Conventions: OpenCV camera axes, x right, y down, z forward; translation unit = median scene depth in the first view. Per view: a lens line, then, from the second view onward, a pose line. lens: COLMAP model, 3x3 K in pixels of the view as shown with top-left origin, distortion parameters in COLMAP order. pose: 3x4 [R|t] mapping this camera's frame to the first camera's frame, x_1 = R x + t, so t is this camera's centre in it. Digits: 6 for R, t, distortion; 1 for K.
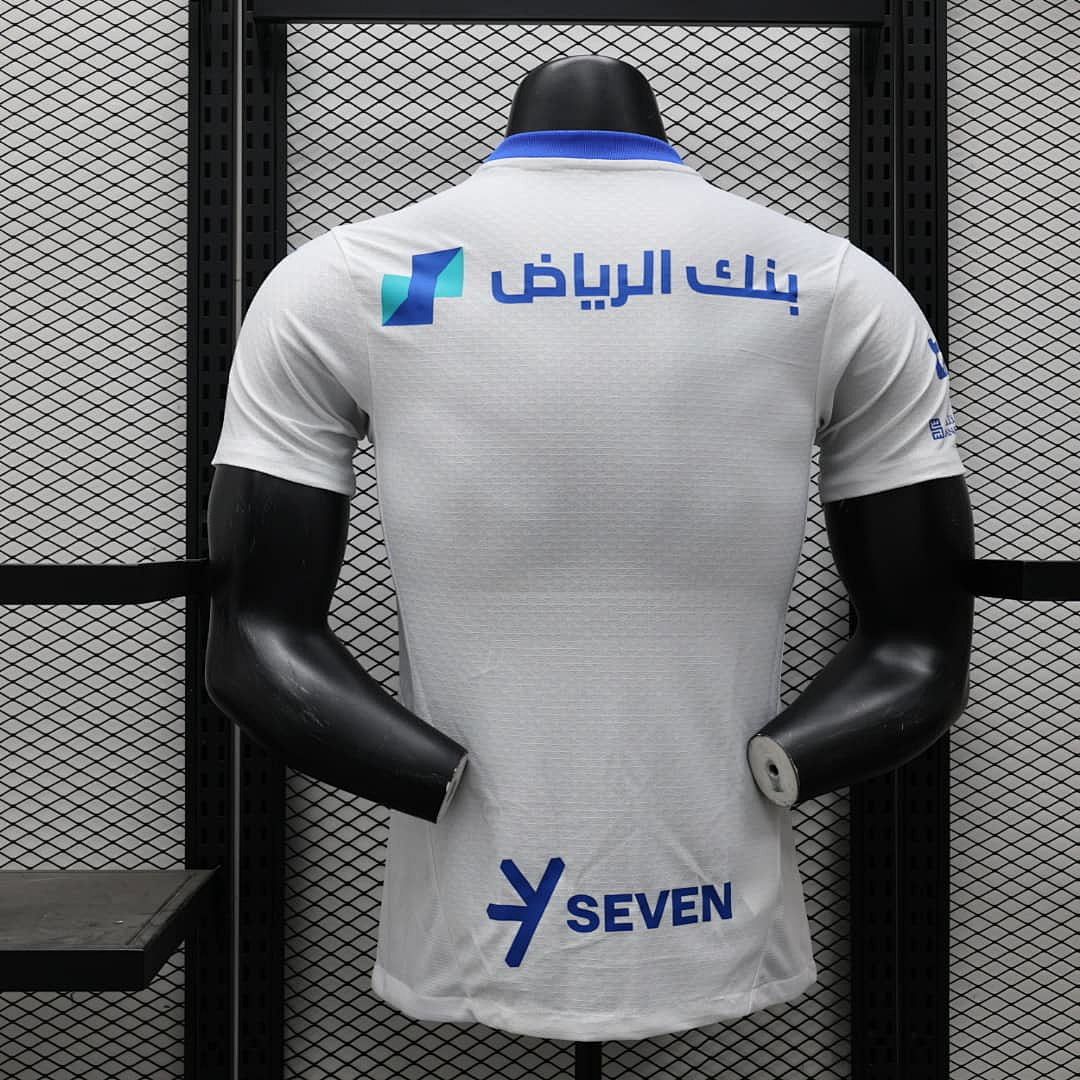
lens RADIAL K [[1718.6, 0, 542.3], [0, 1718.6, 540.7], [0, 0, 1]] dist [0.015374, 0.000000]
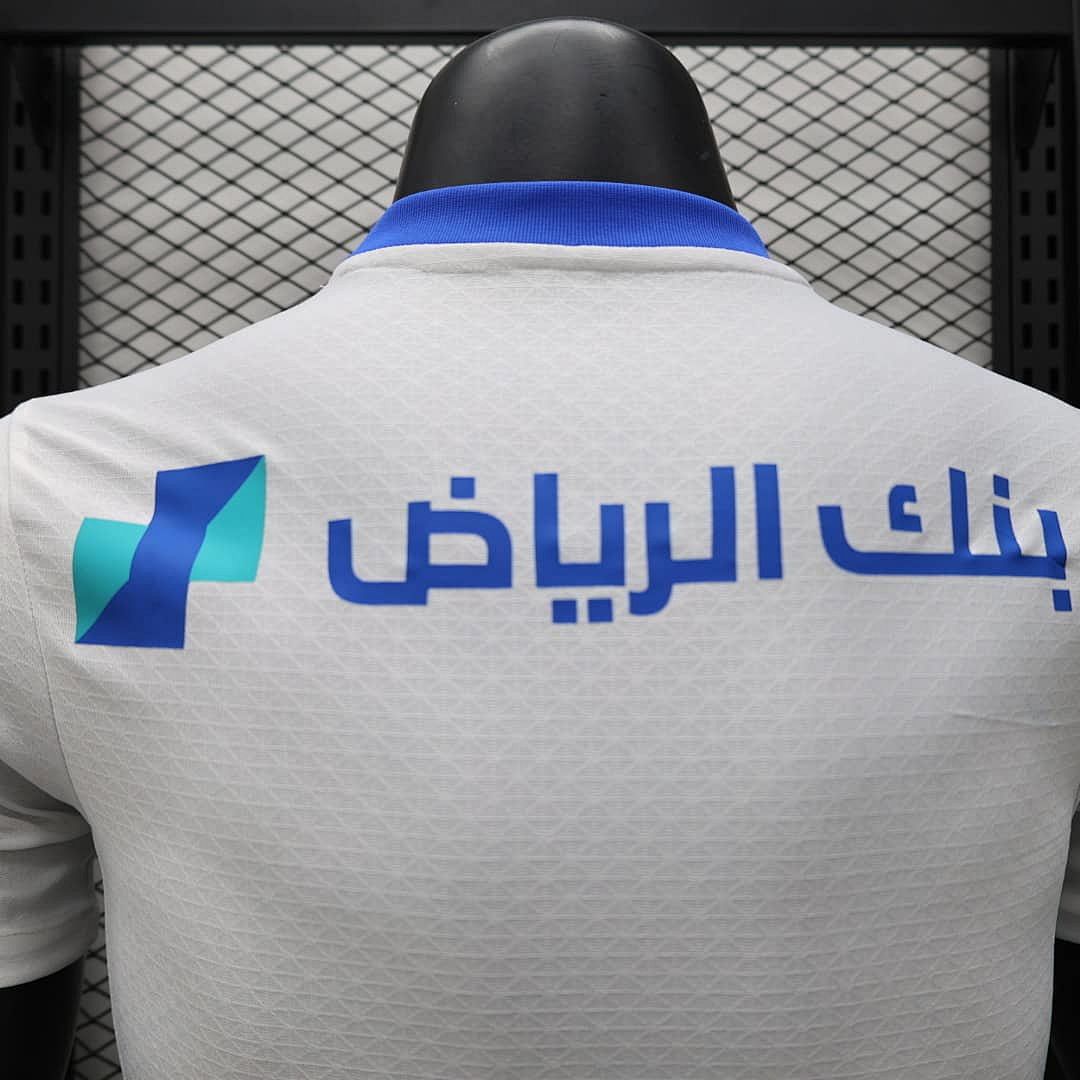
lens RADIAL K [[1070.0, 0, 533.4], [0, 1070.0, 538.7], [0, 0, 1]] dist [0.024284, 0.000000]
pose [[0.999957, -0.003870, -0.008479, 0.020340], [0.003755, 0.999903, -0.013427, -0.148933], [0.008531, 0.013395, 0.999874, 0.753216]]
